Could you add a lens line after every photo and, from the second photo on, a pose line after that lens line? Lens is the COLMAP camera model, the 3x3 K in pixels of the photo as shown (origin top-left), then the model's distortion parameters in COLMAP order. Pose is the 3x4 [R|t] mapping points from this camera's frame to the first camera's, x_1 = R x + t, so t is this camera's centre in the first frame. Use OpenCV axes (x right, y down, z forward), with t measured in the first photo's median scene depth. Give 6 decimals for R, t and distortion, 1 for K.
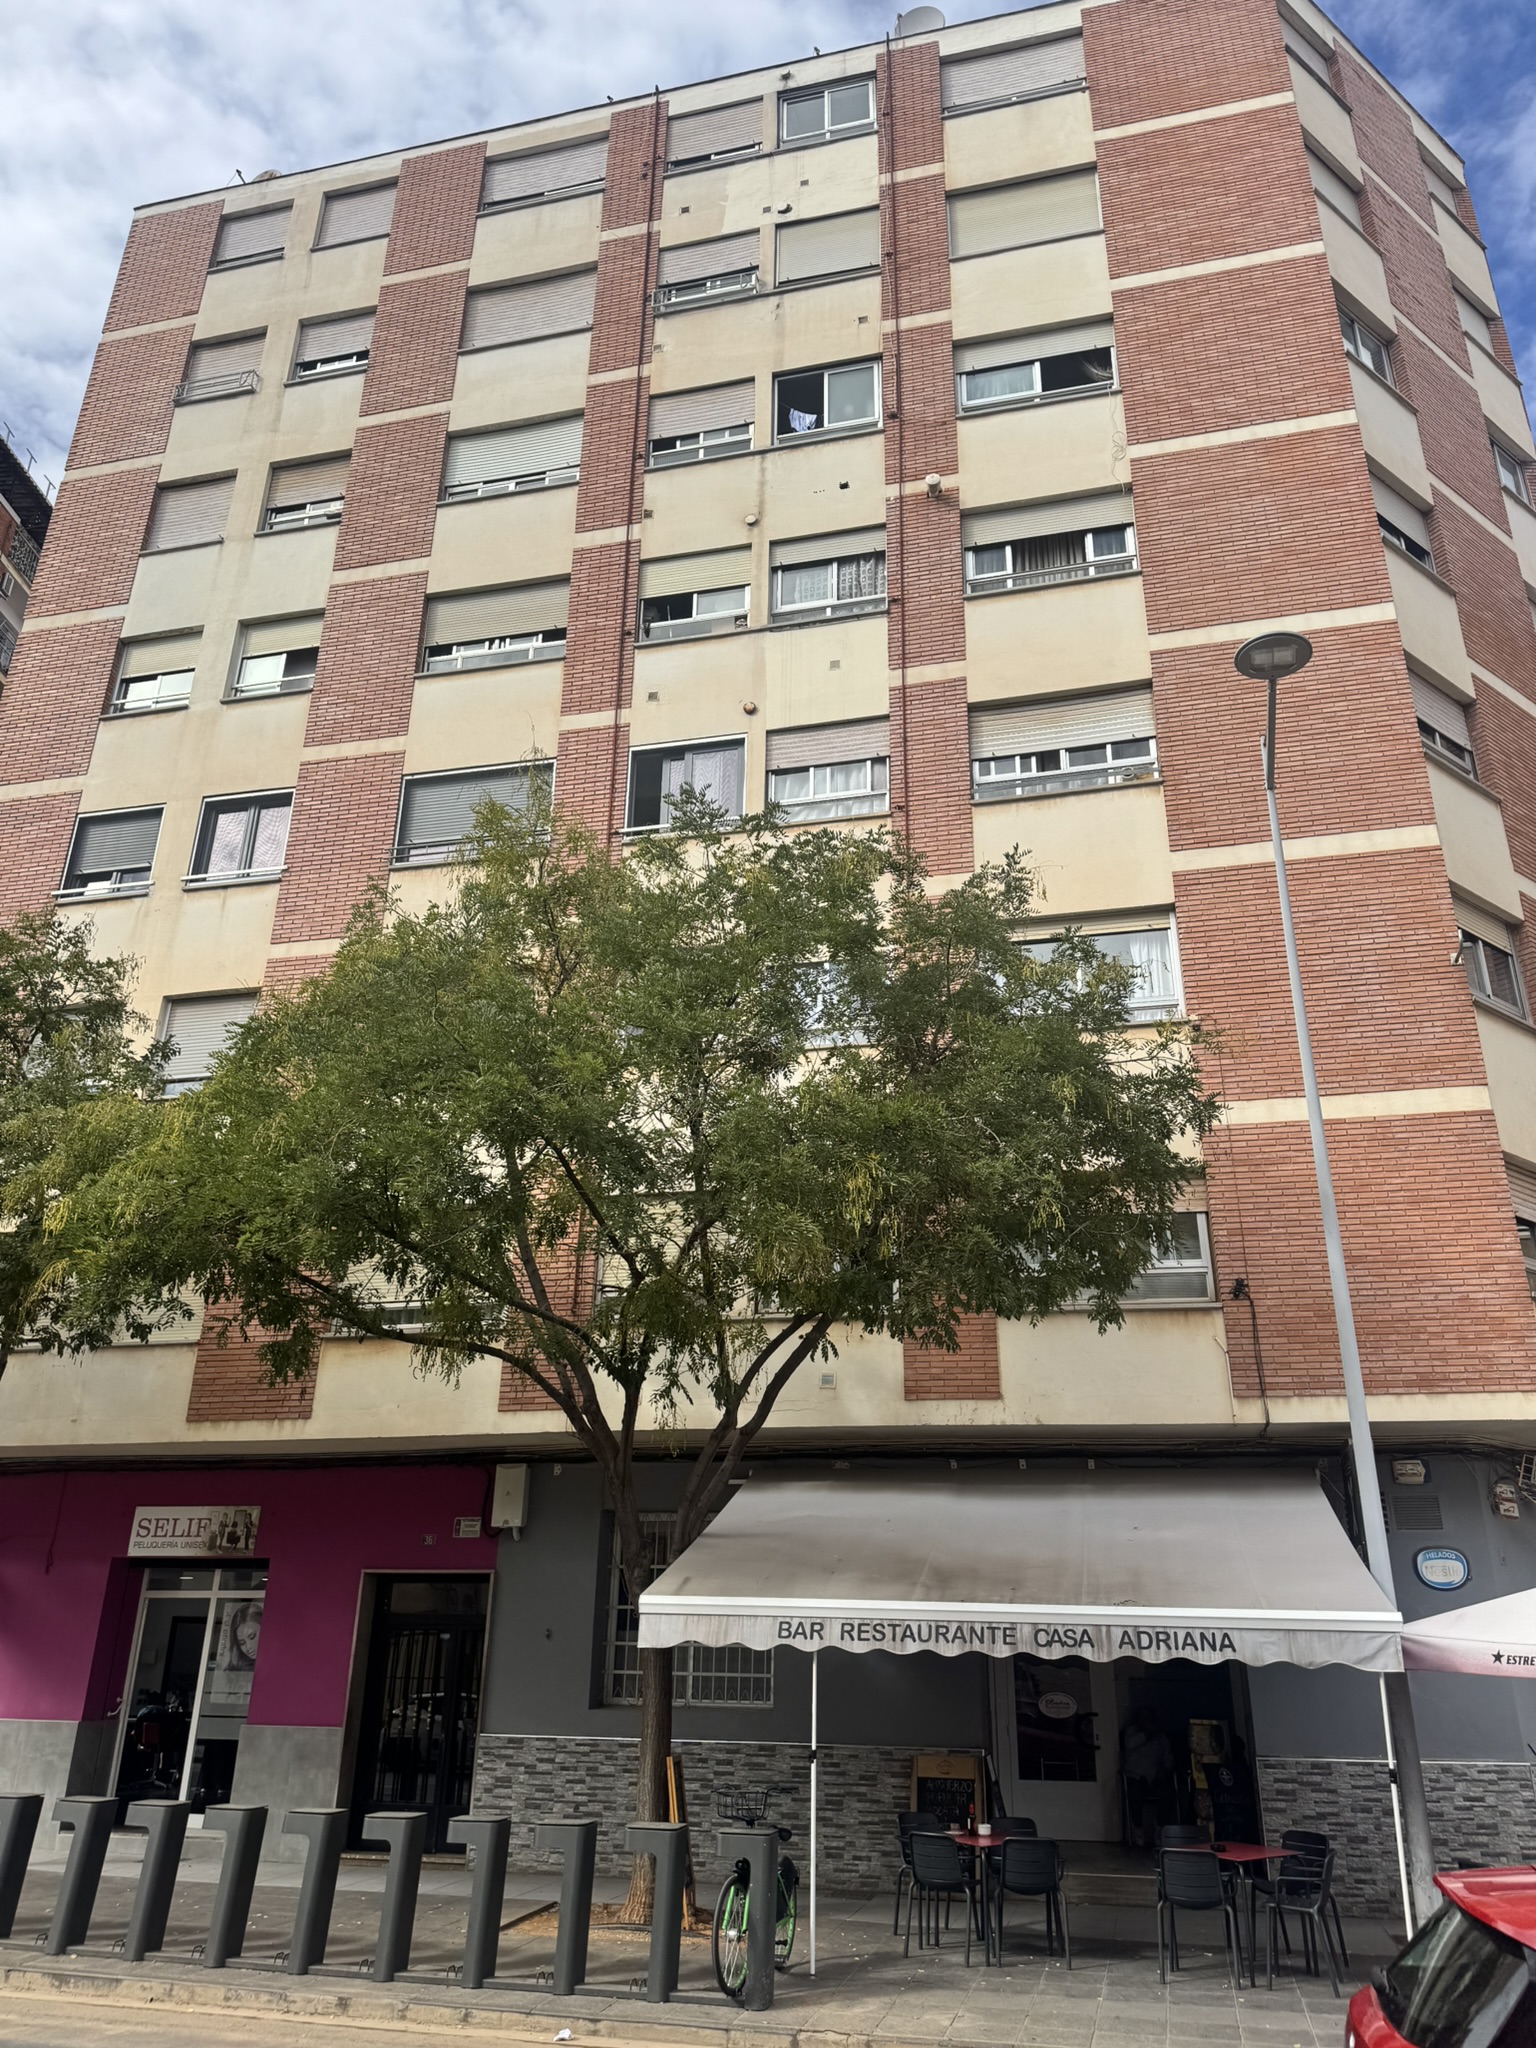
lens RADIAL K [[1494.6, 0, 766.8], [0, 1494.6, 970.3], [0, 0, 1]] dist [0.068988, -0.117650]
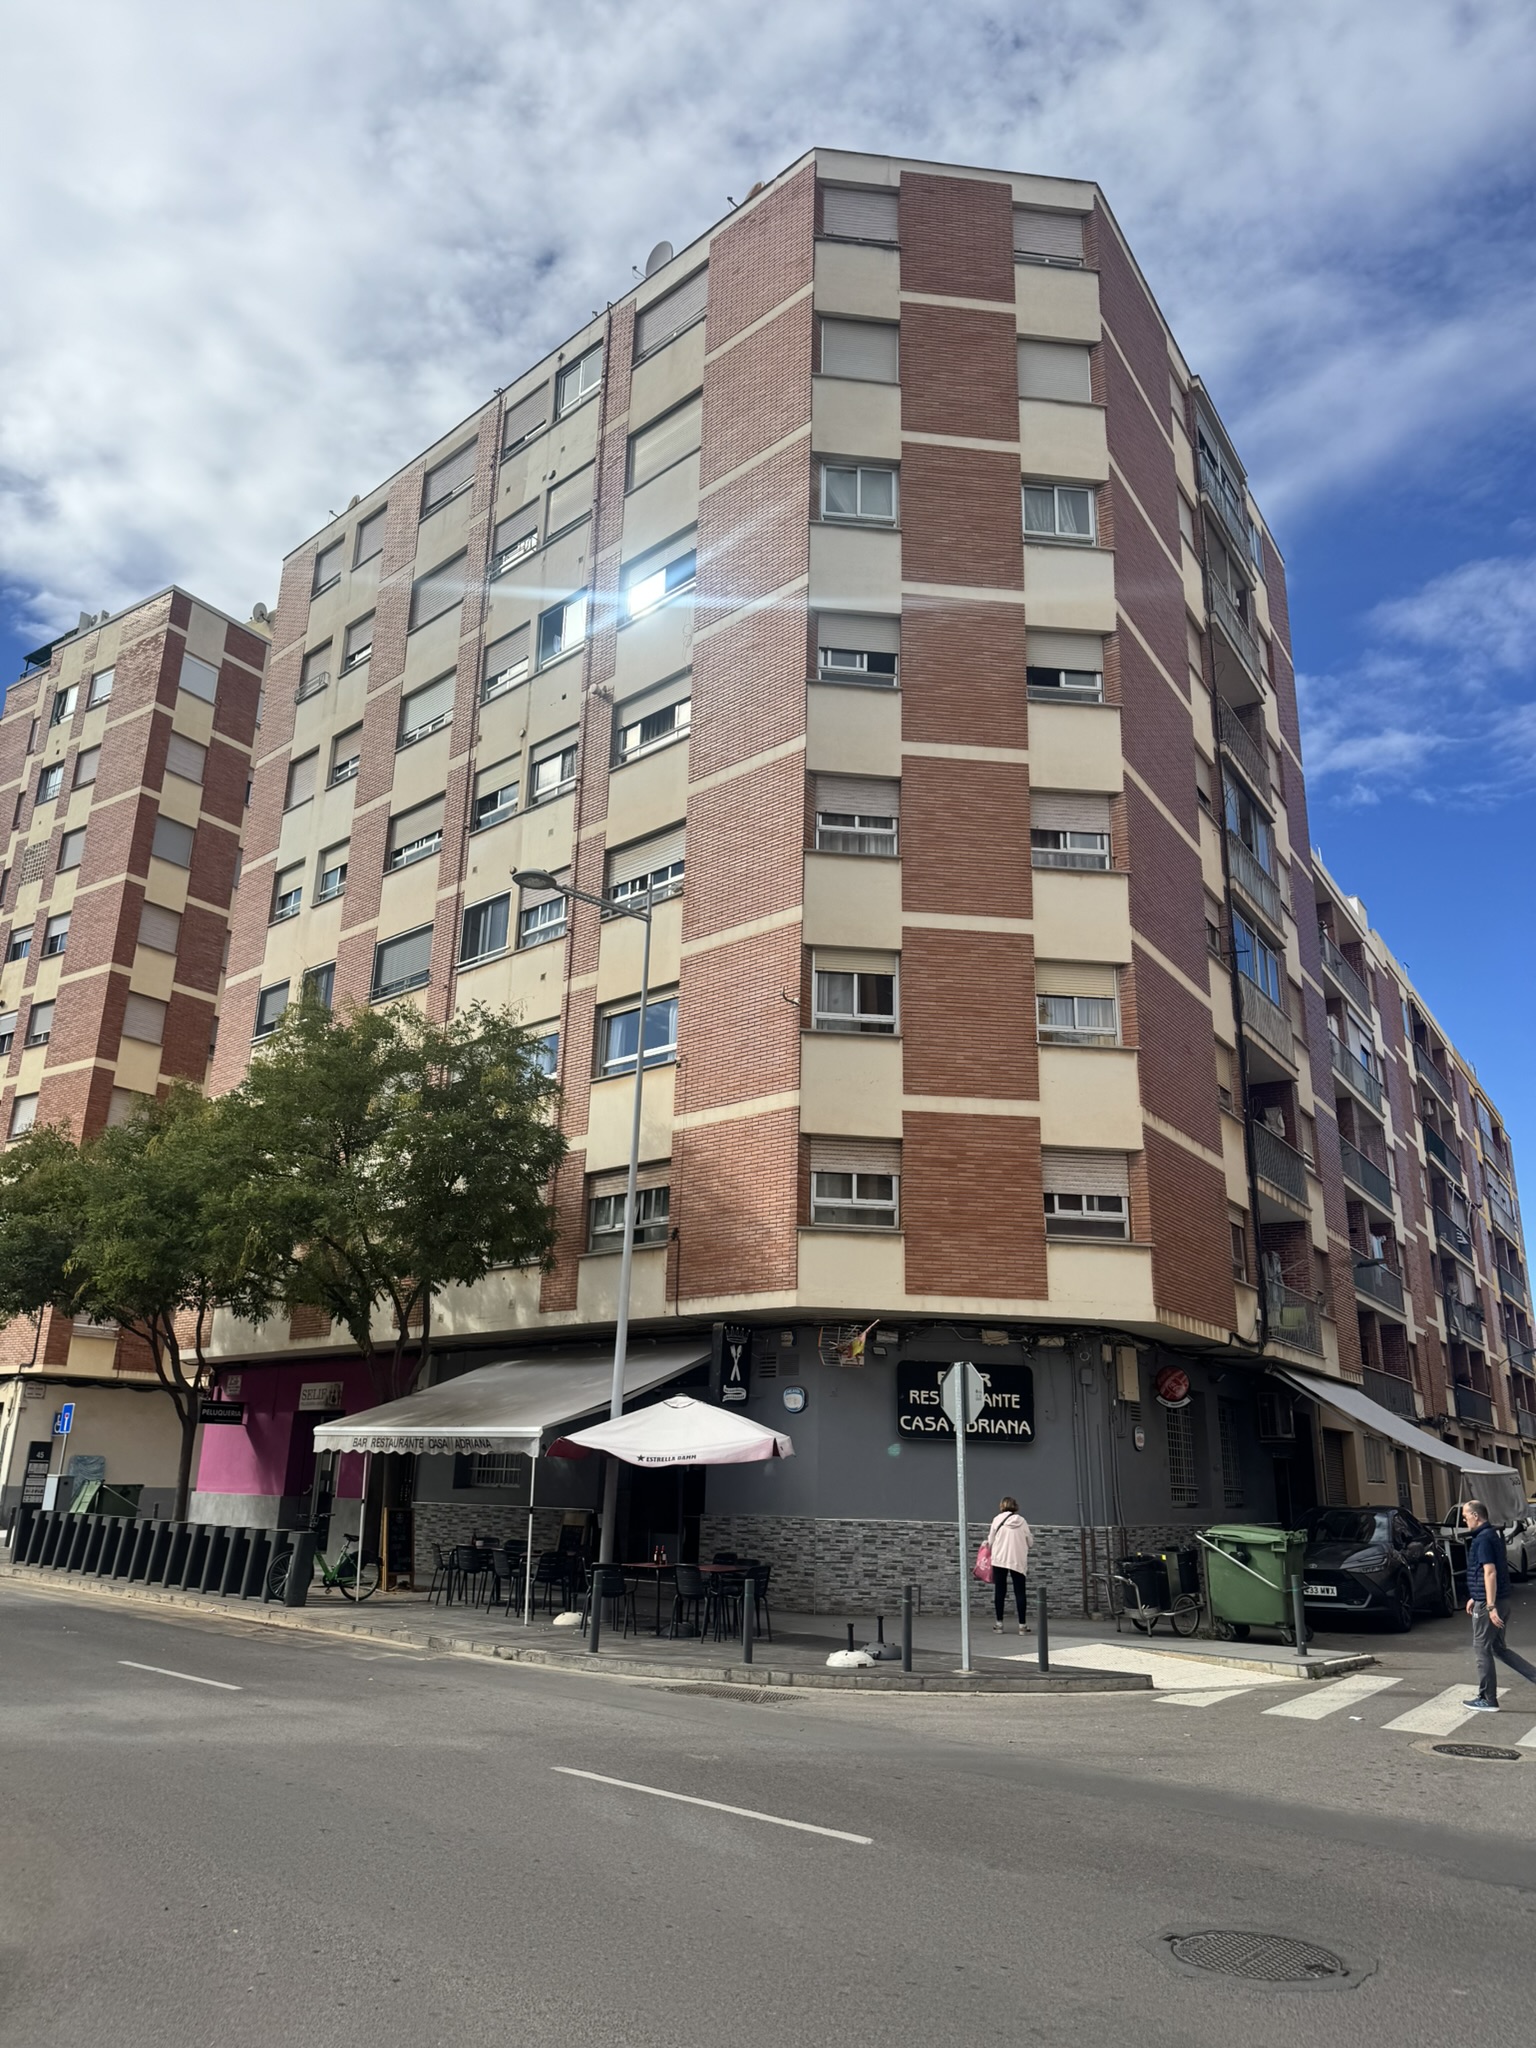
lens RADIAL K [[1414.3, 0, 768.0], [0, 1414.3, 1024.0], [0, 0, 1]] dist [0.064168, -0.000025]
pose [[0.879293, -0.144362, -0.453876, 0.840705], [0.196170, 0.978144, 0.068928, -0.069375], [0.434005, -0.149645, 0.888395, -0.199189]]
